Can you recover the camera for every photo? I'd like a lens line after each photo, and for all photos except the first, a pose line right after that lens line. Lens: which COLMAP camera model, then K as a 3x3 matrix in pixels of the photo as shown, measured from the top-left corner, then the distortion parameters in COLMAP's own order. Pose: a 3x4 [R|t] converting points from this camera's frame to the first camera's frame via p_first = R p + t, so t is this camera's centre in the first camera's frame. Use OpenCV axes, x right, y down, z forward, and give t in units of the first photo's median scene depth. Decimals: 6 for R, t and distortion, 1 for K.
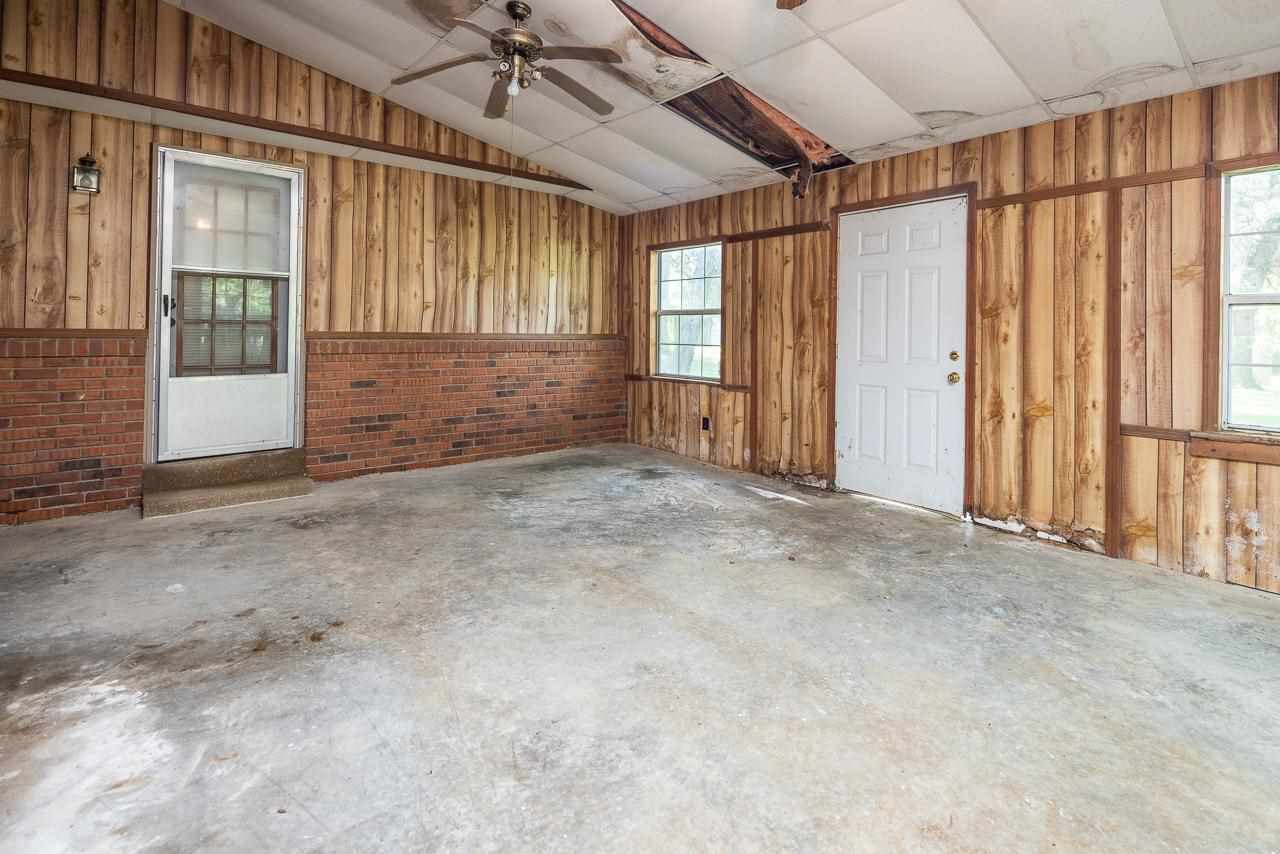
lens RADIAL K [[616.8, 0, 640.2], [0, 616.8, 325.1], [0, 0, 1]] dist [0.006960, -0.004928]
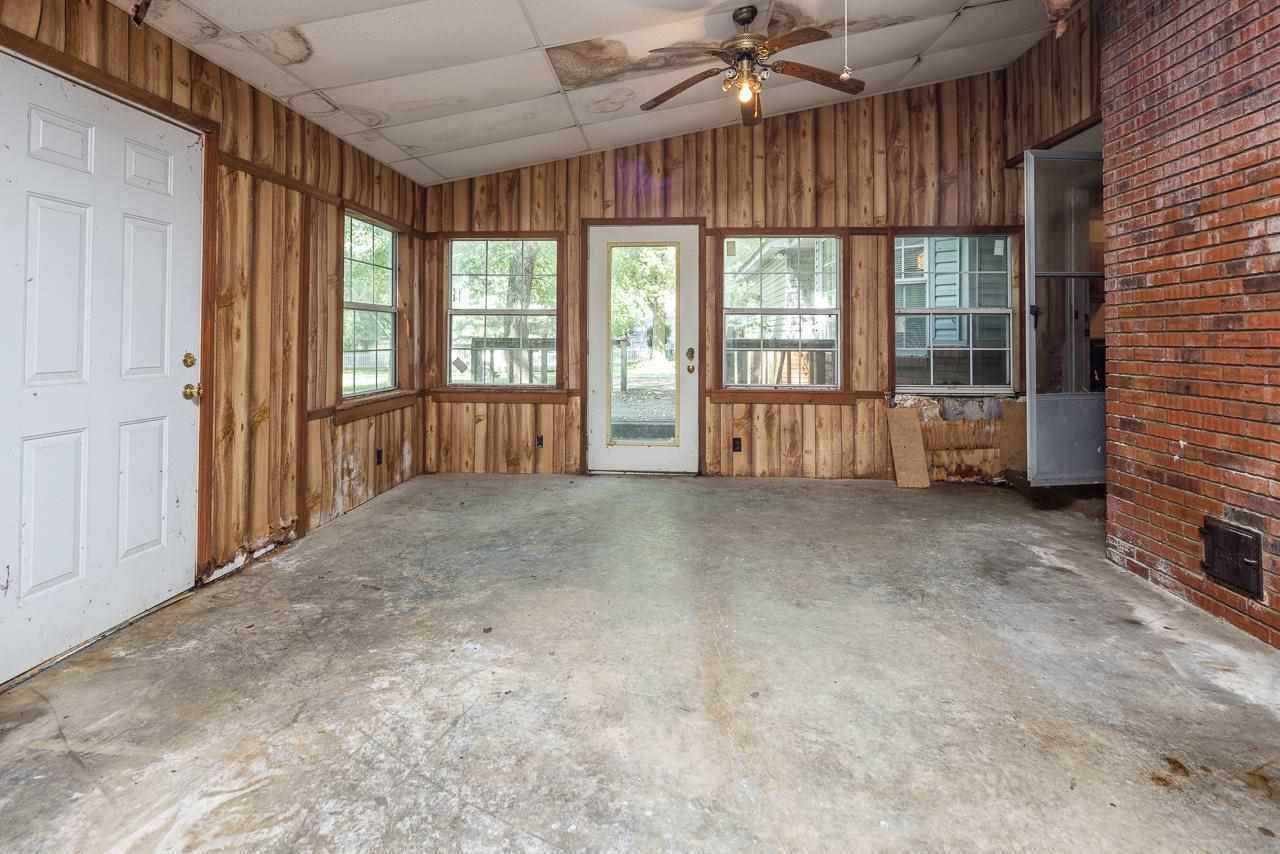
lens RADIAL K [[616.8, 0, 640.2], [0, 616.8, 325.1], [0, 0, 1]] dist [0.006960, -0.004928]
pose [[-0.729598, -0.004208, 0.683863, -0.276620], [-0.023052, 0.999564, -0.018443, 0.009748], [-0.683487, -0.029220, -0.729377, 0.976179]]
